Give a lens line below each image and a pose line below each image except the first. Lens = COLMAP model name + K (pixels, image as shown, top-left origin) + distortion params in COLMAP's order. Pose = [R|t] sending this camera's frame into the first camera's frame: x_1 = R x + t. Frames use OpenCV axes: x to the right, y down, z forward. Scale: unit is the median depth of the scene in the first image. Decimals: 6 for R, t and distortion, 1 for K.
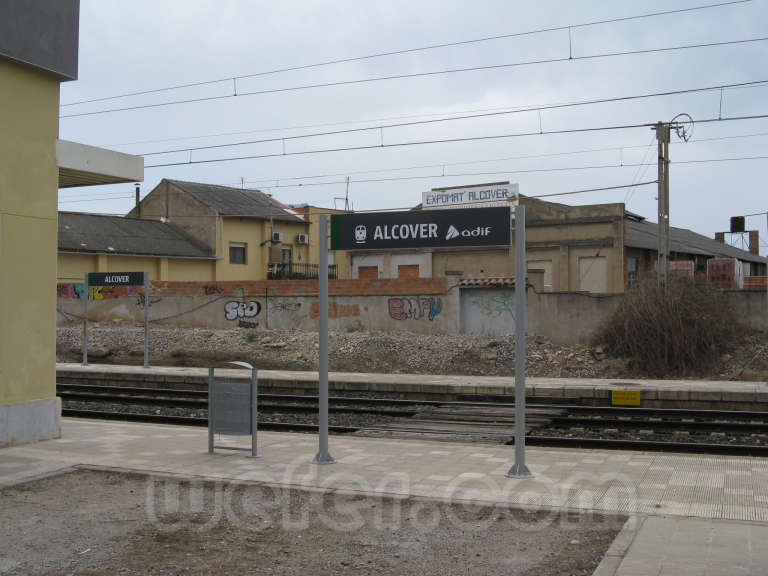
lens RADIAL K [[855.9, 0, 384.0], [0, 855.9, 288.0], [0, 0, 1]] dist [0.101042, -0.001989]
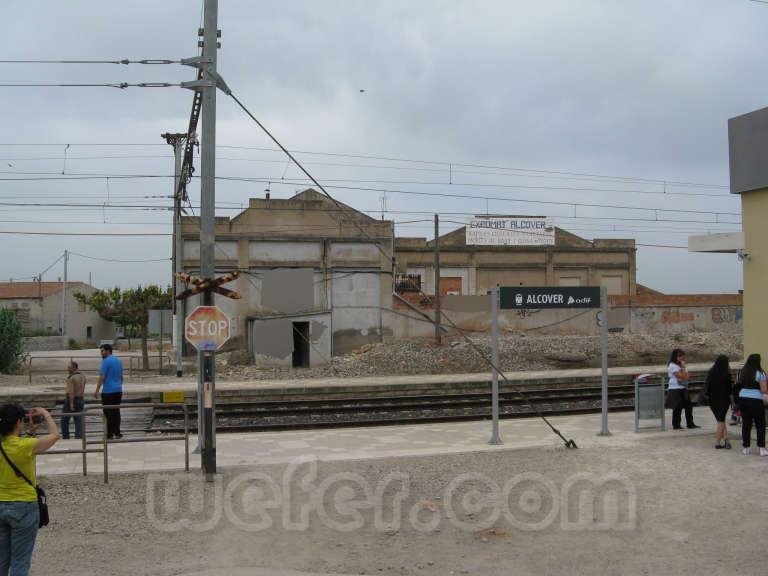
lens RADIAL K [[798.2, 0, 384.0], [0, 798.2, 288.0], [0, 0, 1]] dist [-0.201073, 0.241520]
pose [[0.784466, 0.009299, 0.620103, -1.038394], [-0.004662, 0.999948, -0.009098, -0.005418], [-0.620155, 0.004246, 0.784468, 0.295359]]
